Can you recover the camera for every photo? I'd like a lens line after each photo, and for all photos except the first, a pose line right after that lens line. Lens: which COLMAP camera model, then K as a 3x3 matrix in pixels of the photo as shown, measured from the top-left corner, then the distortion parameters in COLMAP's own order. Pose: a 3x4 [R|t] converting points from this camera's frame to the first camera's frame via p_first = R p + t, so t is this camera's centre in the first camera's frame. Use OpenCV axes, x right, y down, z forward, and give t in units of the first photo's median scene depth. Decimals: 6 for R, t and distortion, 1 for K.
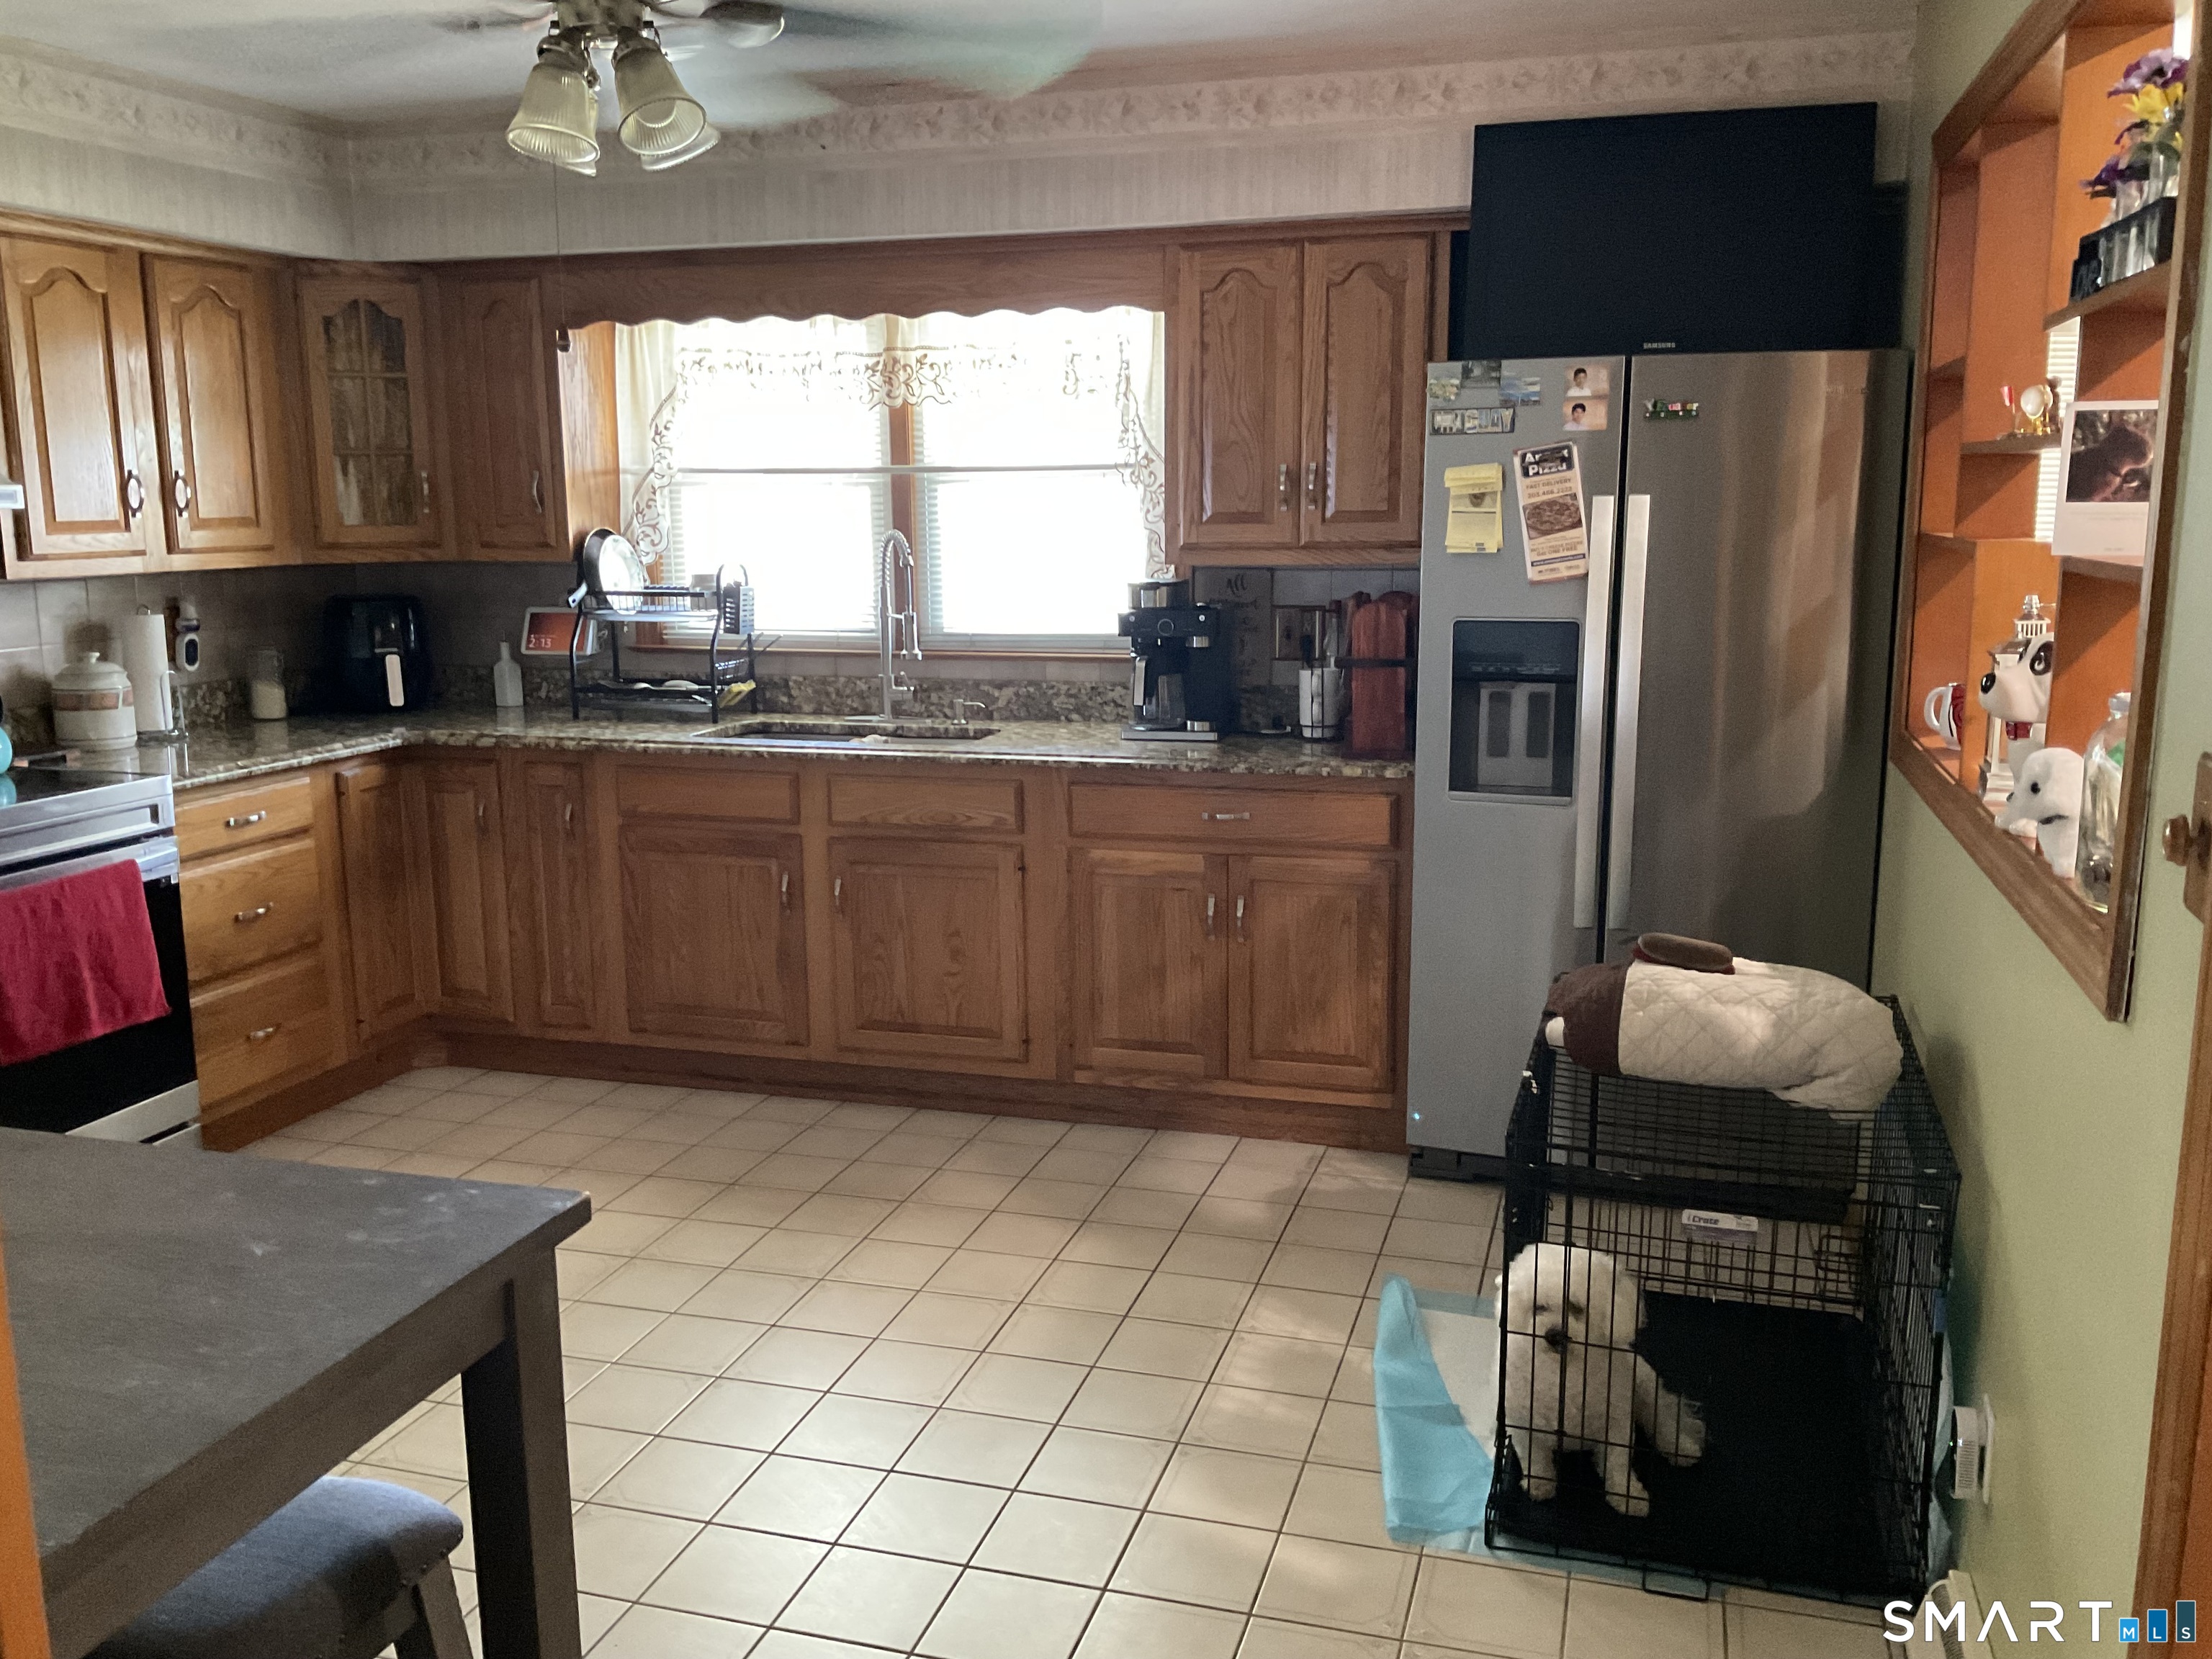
lens RADIAL K [[1838.2, 0, 1119.7], [0, 1838.2, 824.5], [0, 0, 1]] dist [0.084943, -0.157482]
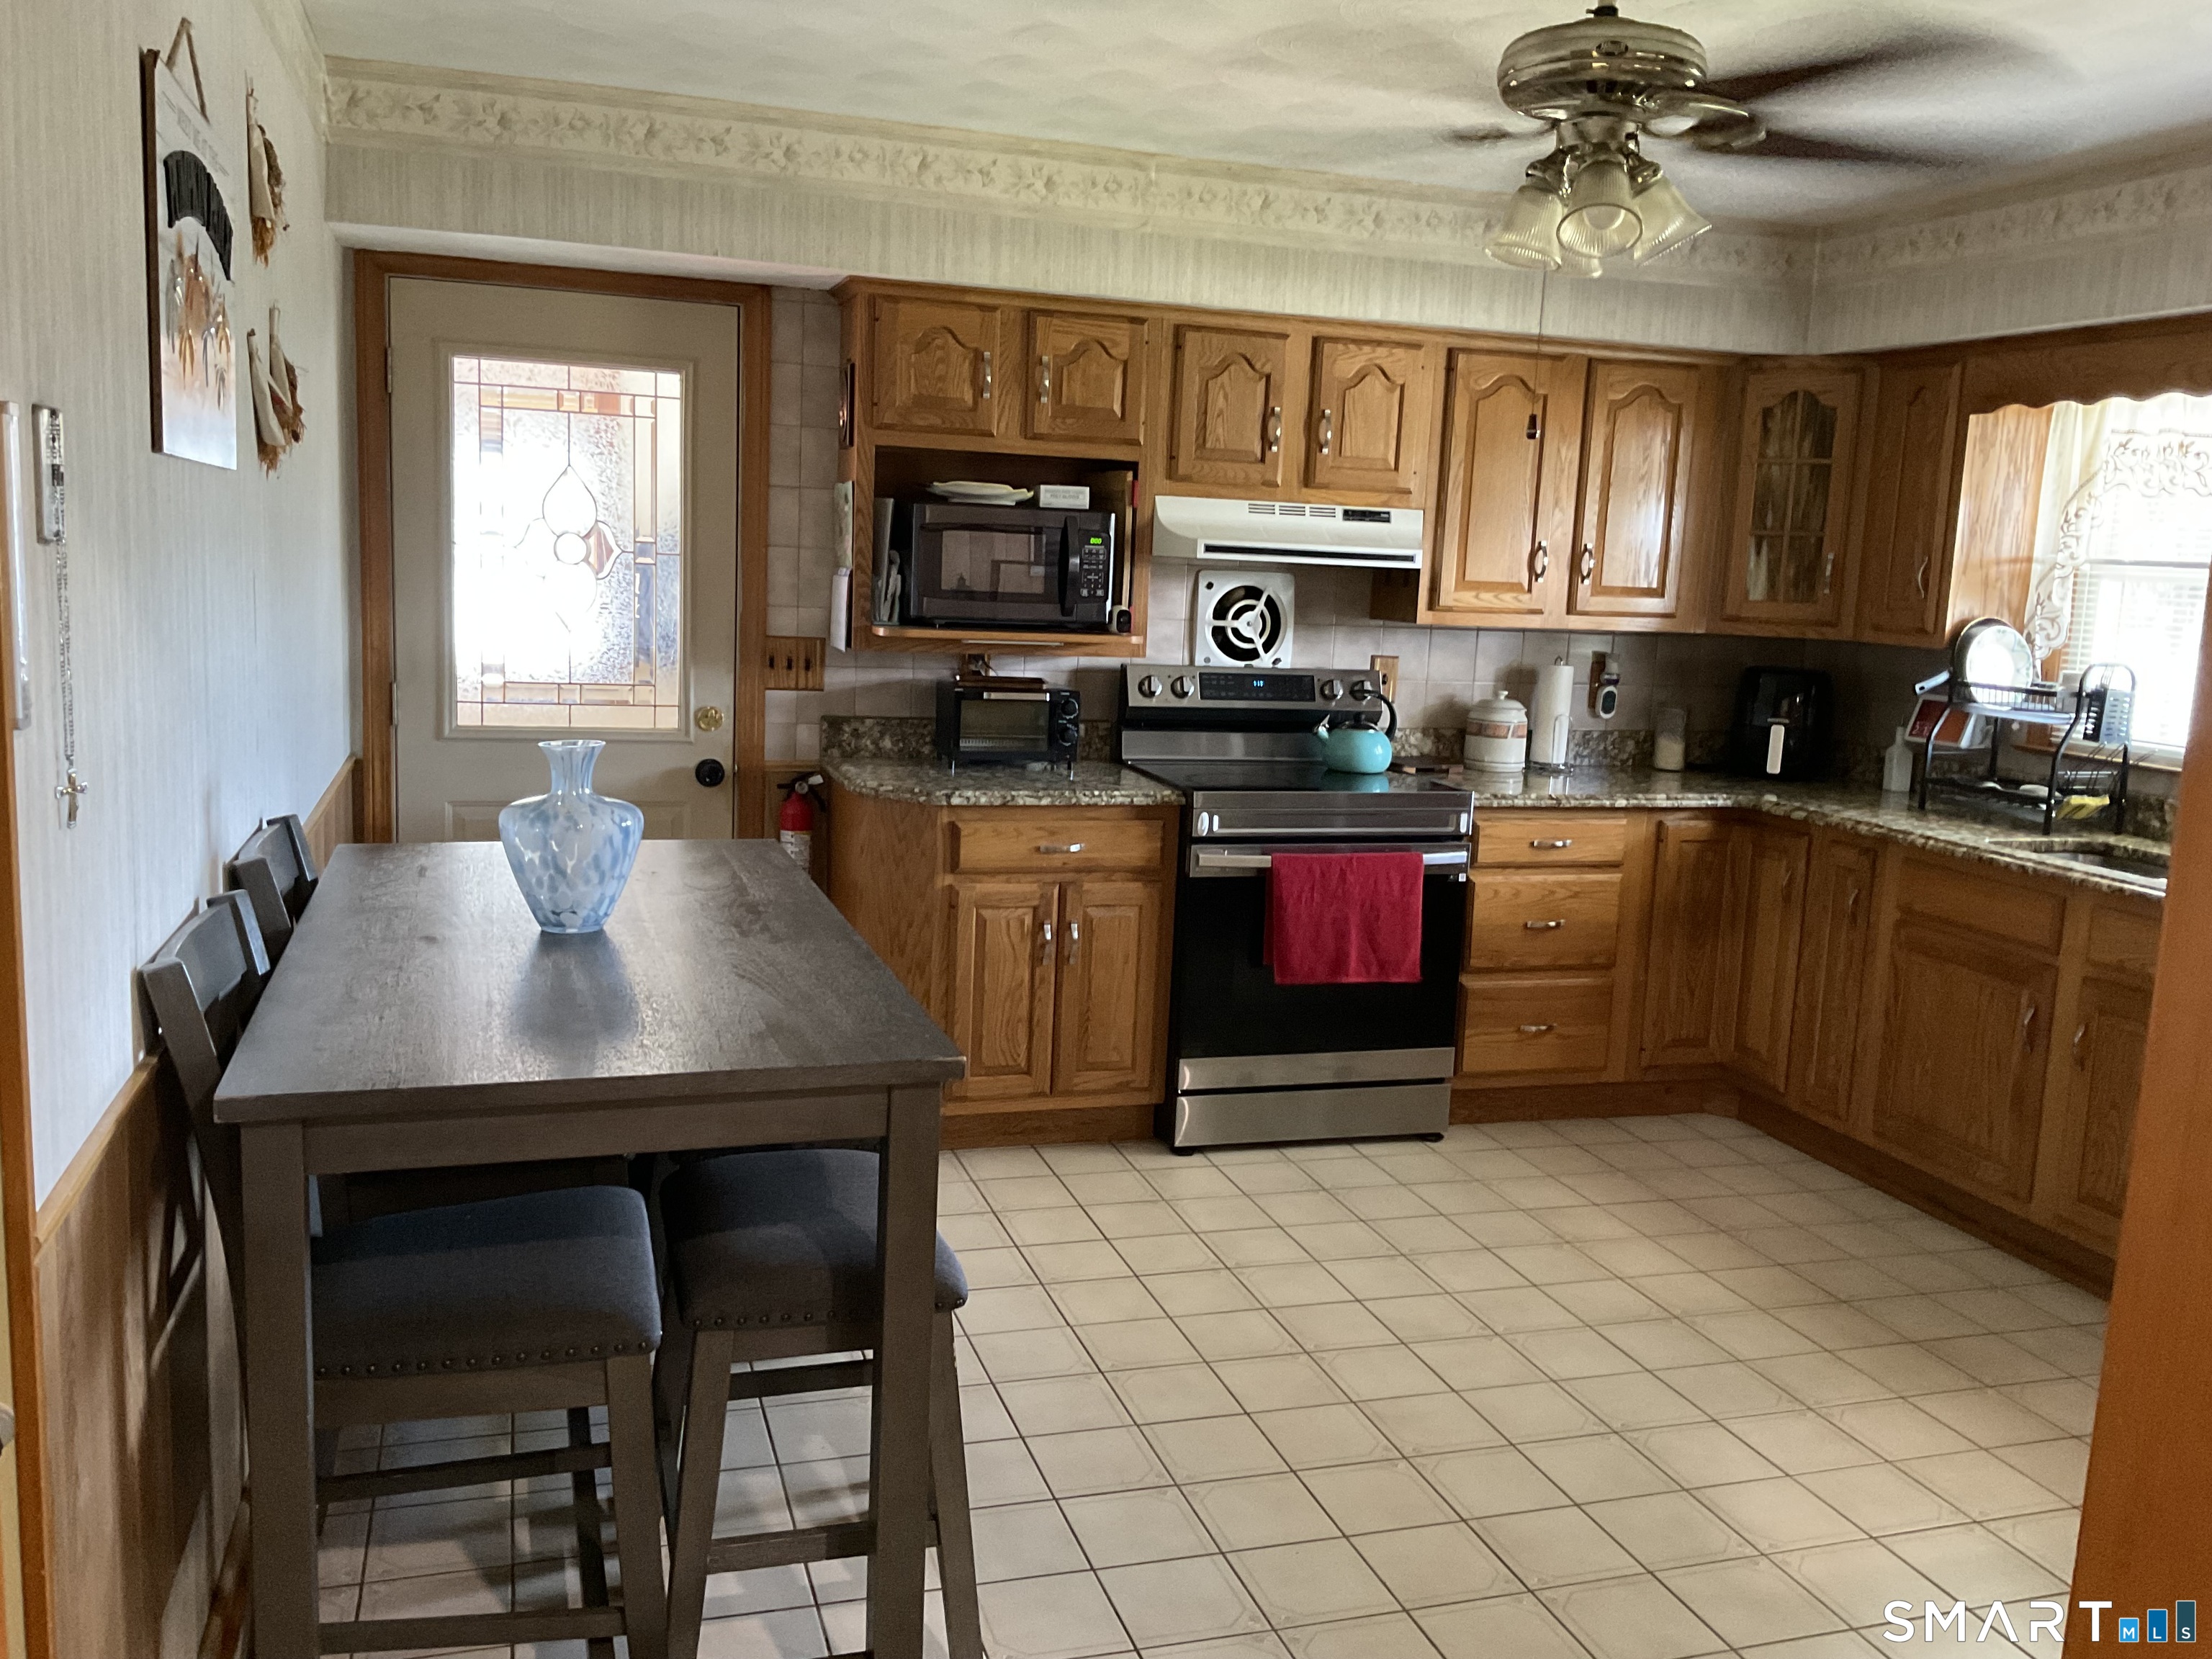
lens RADIAL K [[1838.2, 0, 1122.2], [0, 1838.2, 833.4], [0, 0, 1]] dist [0.084943, -0.157482]
pose [[0.559686, 0.157929, -0.813517, 0.283494], [-0.194794, 0.979239, 0.056086, -0.019307], [0.805486, 0.127078, 0.578830, 0.107717]]
